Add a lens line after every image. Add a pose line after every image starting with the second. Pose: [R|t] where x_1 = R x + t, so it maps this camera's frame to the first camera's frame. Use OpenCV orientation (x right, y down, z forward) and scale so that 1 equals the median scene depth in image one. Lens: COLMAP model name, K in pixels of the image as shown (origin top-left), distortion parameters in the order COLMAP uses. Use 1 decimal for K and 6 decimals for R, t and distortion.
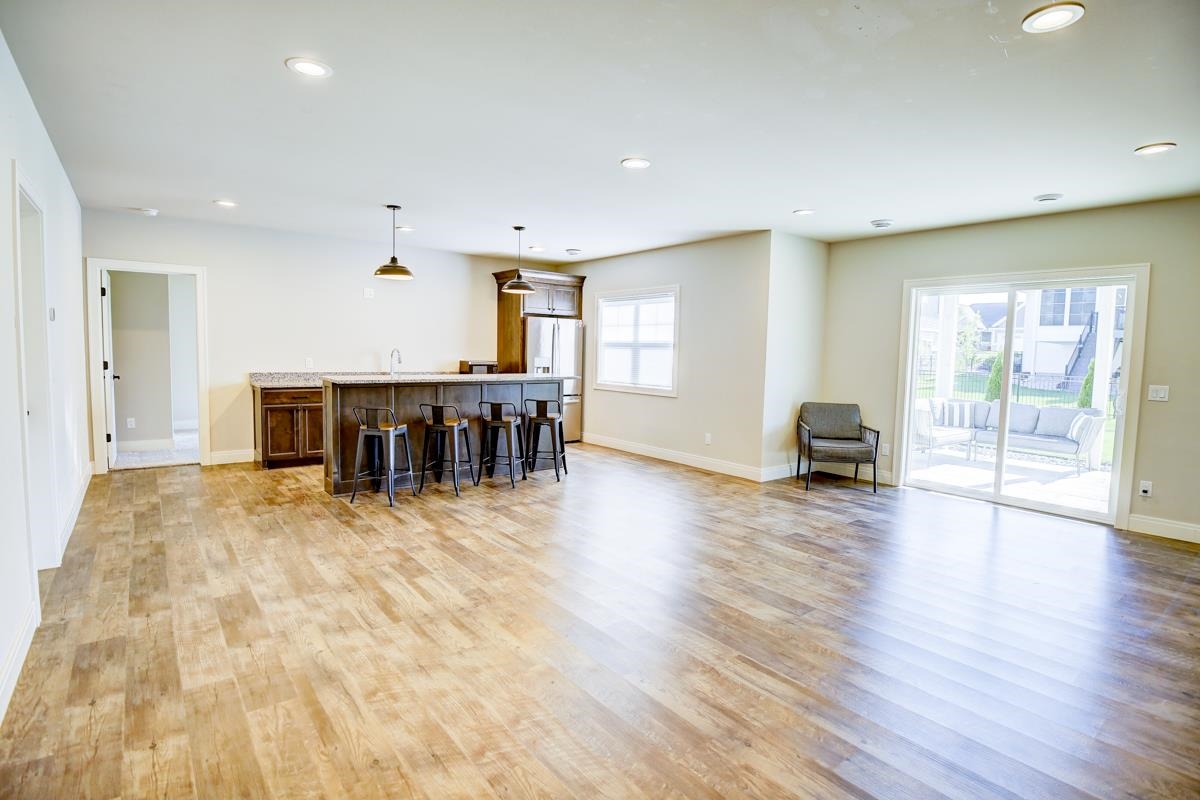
lens RADIAL K [[587.7, 0, 600.0], [0, 587.7, 400.0], [0, 0, 1]] dist [-0.025970, -0.001388]
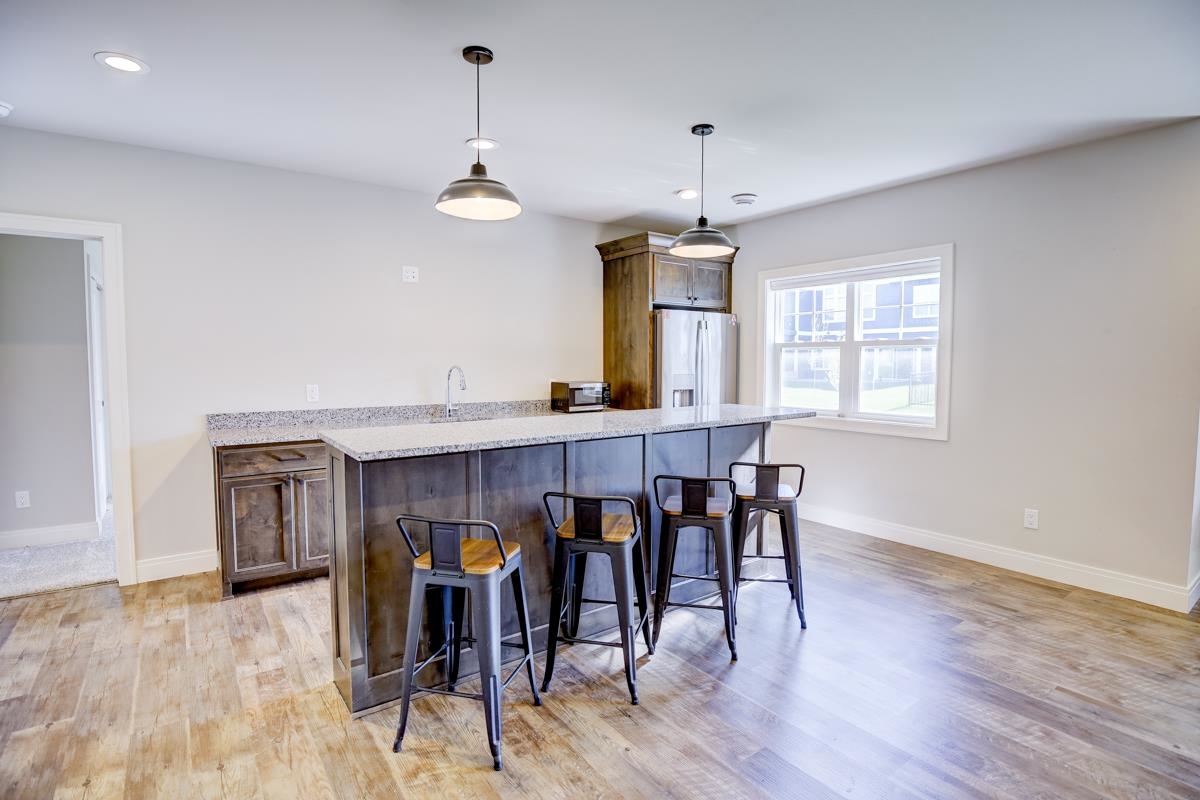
lens RADIAL K [[611.5, 0, 600.0], [0, 611.5, 400.0], [0, 0, 1]] dist [-0.024702, 0.000772]
pose [[0.998441, -0.019829, -0.052177, -0.168834], [0.018684, 0.999576, -0.022349, -0.035536], [0.052598, 0.021340, 0.998388, 0.382883]]
